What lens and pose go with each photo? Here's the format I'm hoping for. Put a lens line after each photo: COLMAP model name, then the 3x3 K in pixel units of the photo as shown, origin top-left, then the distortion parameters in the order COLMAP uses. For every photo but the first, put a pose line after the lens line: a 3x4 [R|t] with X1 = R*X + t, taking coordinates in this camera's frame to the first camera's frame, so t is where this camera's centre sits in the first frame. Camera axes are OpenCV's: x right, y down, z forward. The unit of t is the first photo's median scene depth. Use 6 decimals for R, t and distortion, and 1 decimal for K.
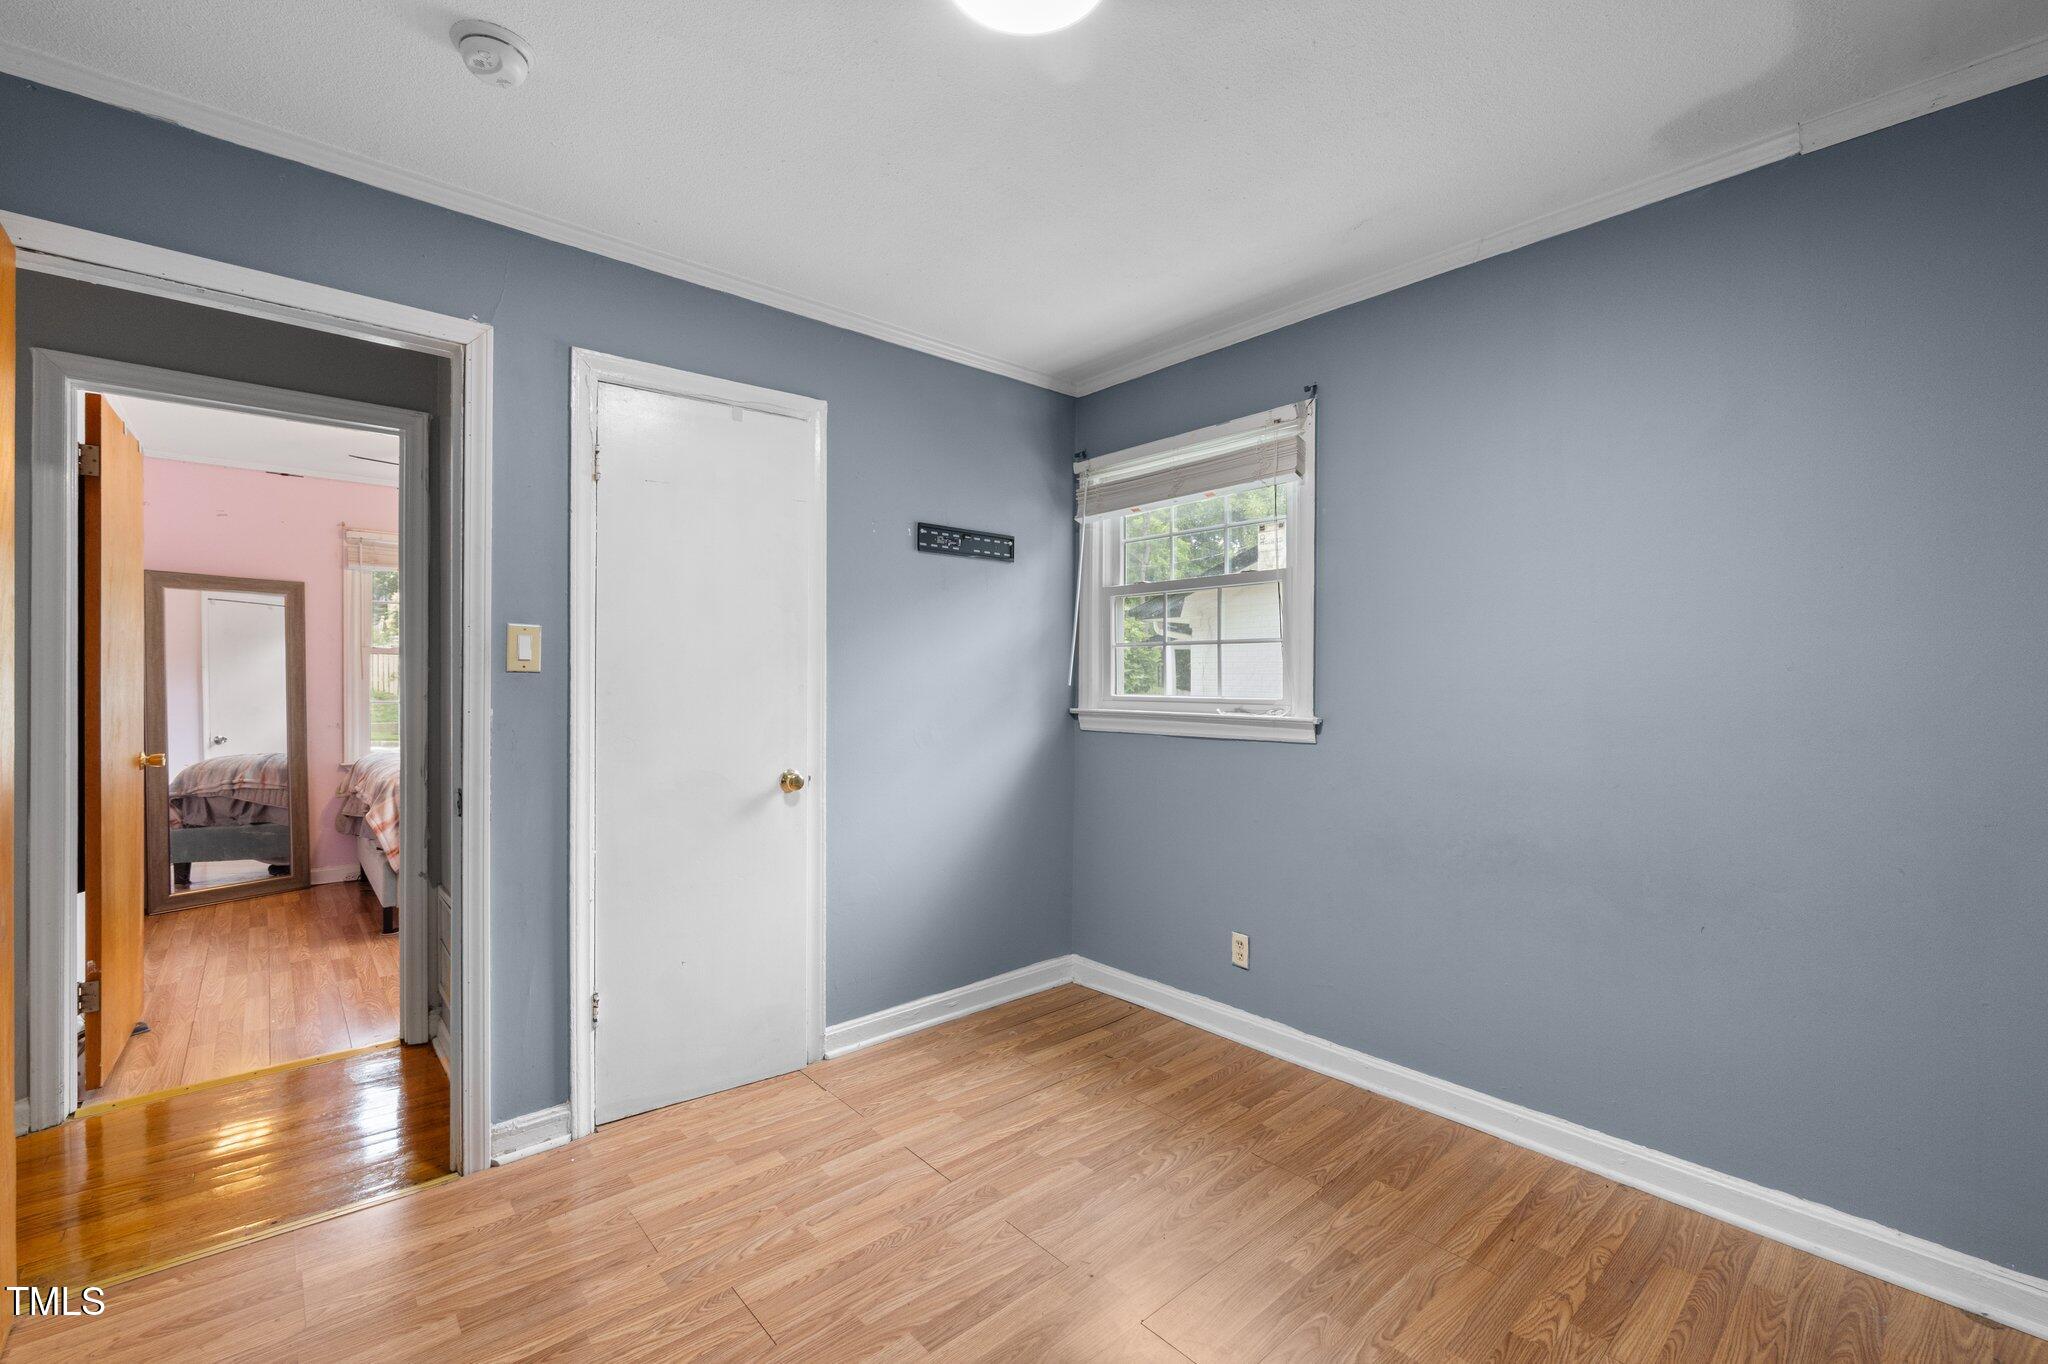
lens RADIAL K [[869.0, 0, 1024.0], [0, 869.0, 682.0], [0, 0, 1]] dist [0.000049, -0.000095]
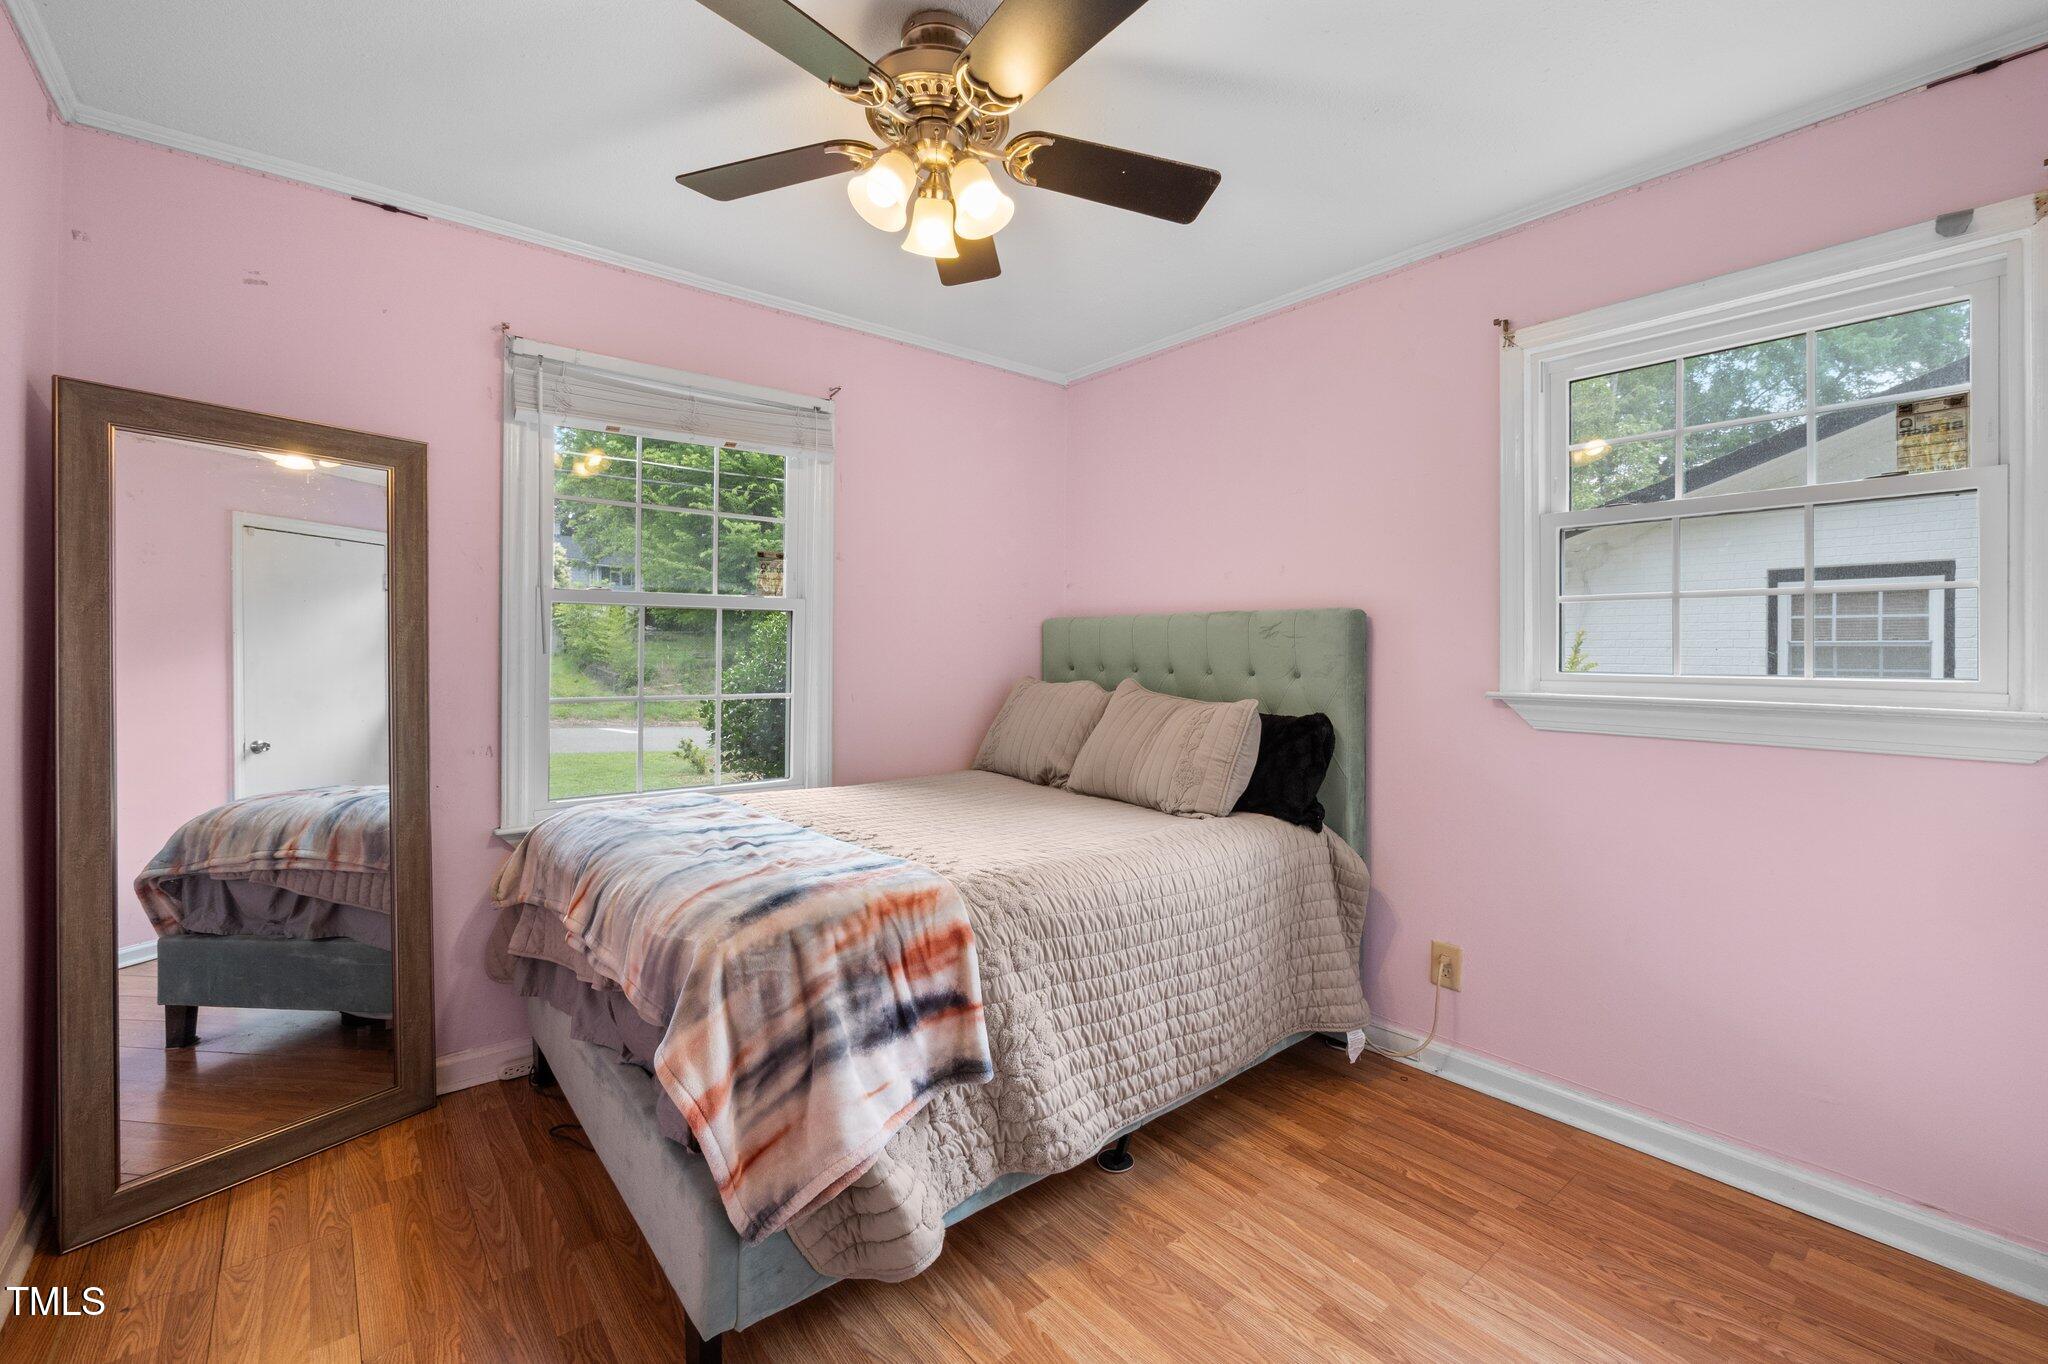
lens RADIAL K [[855.3, 0, 1020.8], [0, 855.3, 640.8], [0, 0, 1]] dist [-0.003852, -0.000623]
pose [[0.999636, -0.000153, -0.026966, -0.608883], [-0.000194, 0.999917, -0.012884, -0.004043], [0.026966, 0.012885, 0.999553, 0.675960]]
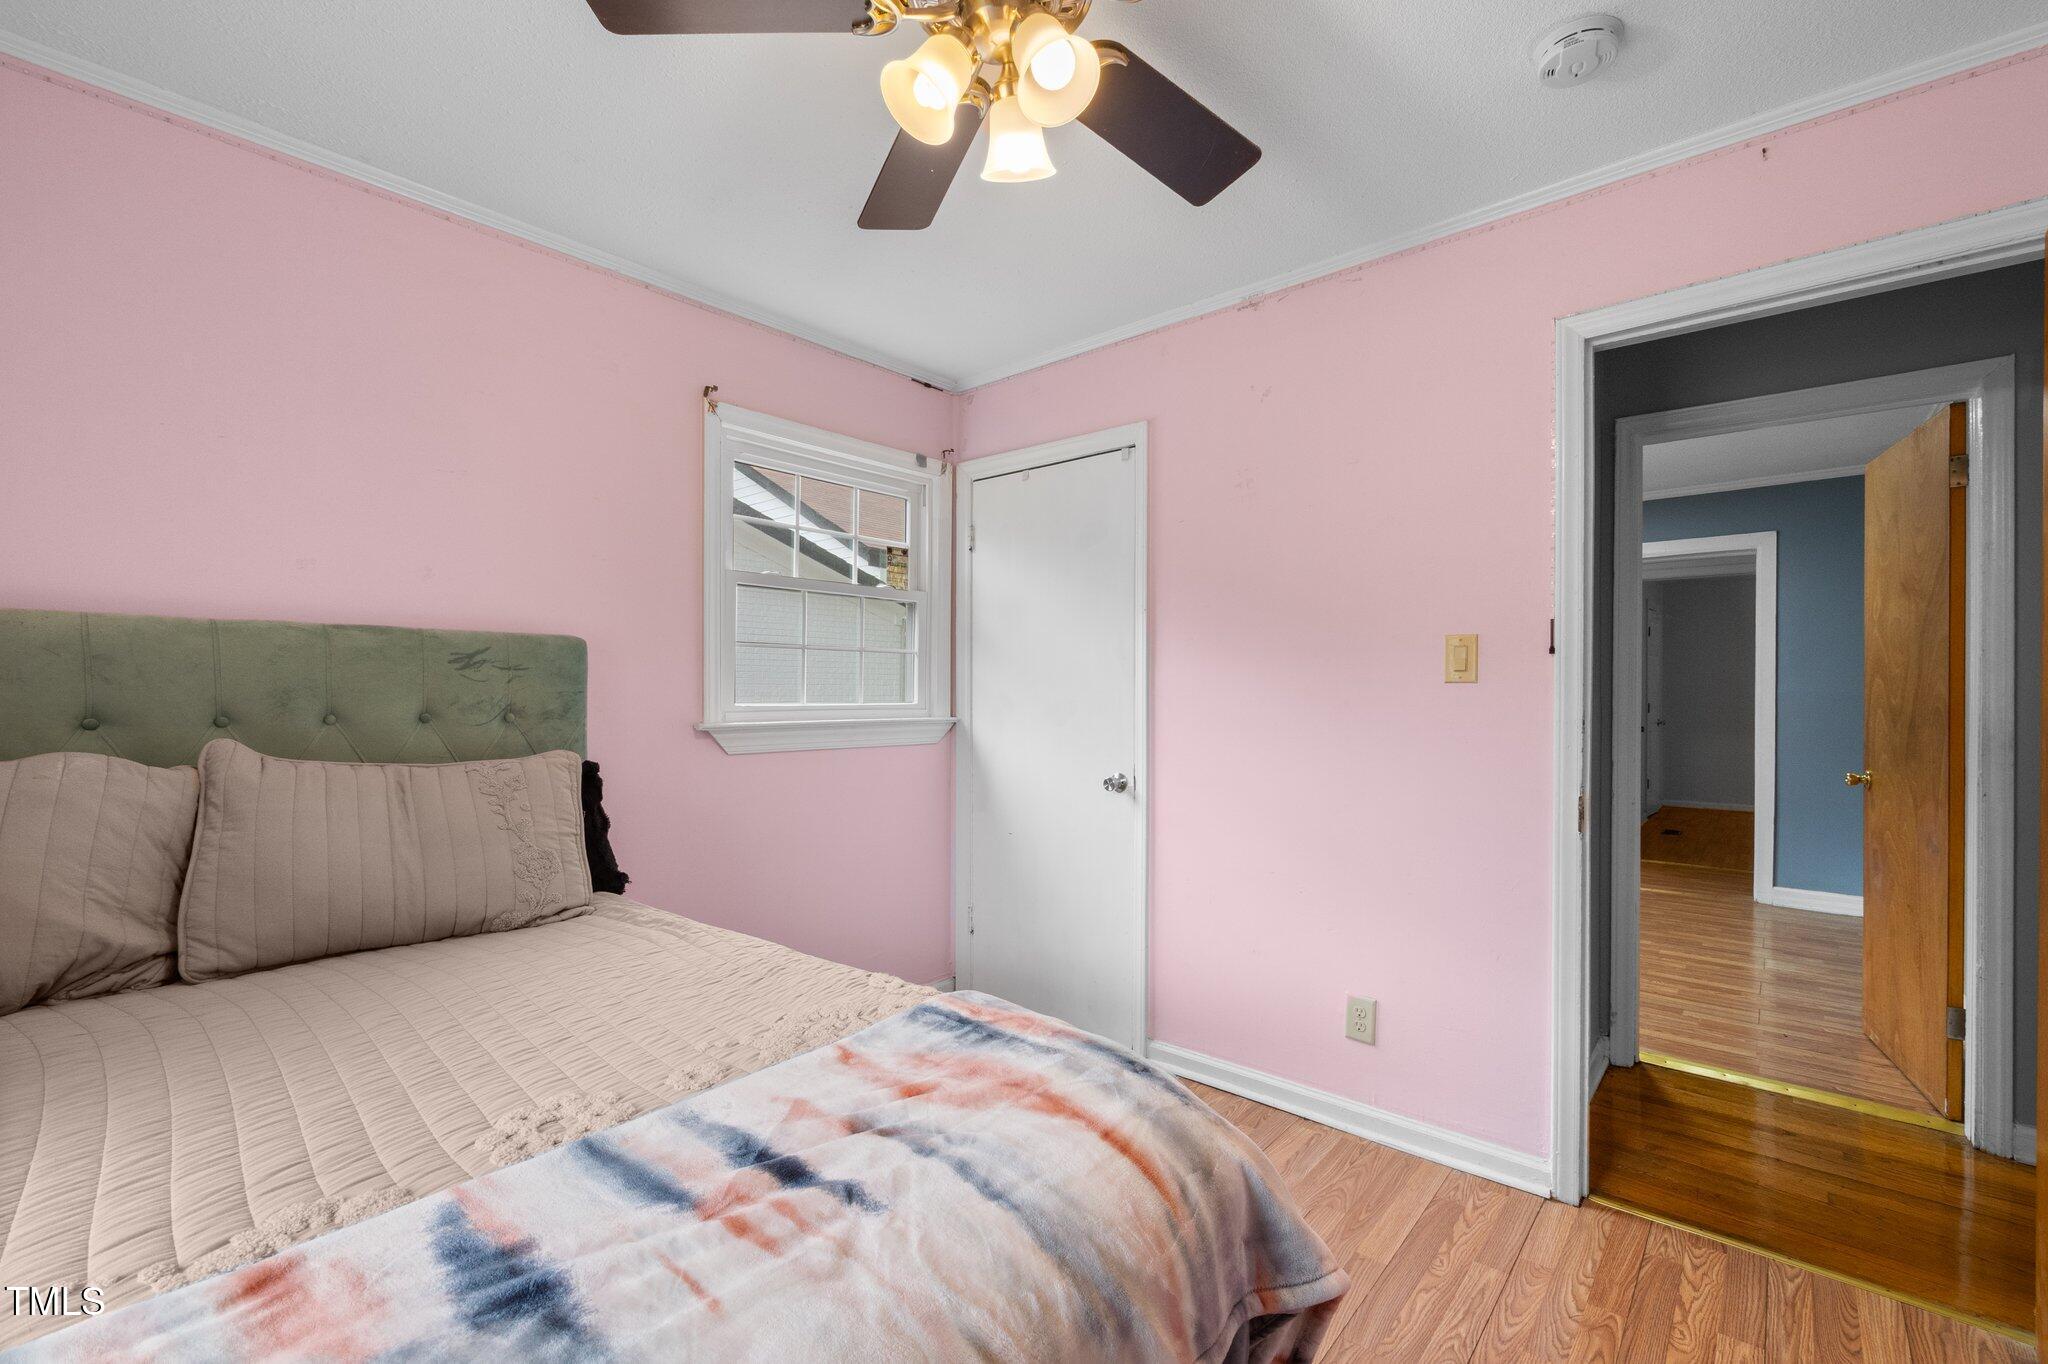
lens RADIAL K [[869.0, 0, 1024.0], [0, 869.0, 682.0], [0, 0, 1]] dist [0.000049, -0.000095]
pose [[-0.128596, 0.002752, 0.991693, -1.643923], [-0.003538, 0.999989, -0.003234, -0.011362], [-0.991691, -0.003925, -0.128585, 1.912131]]
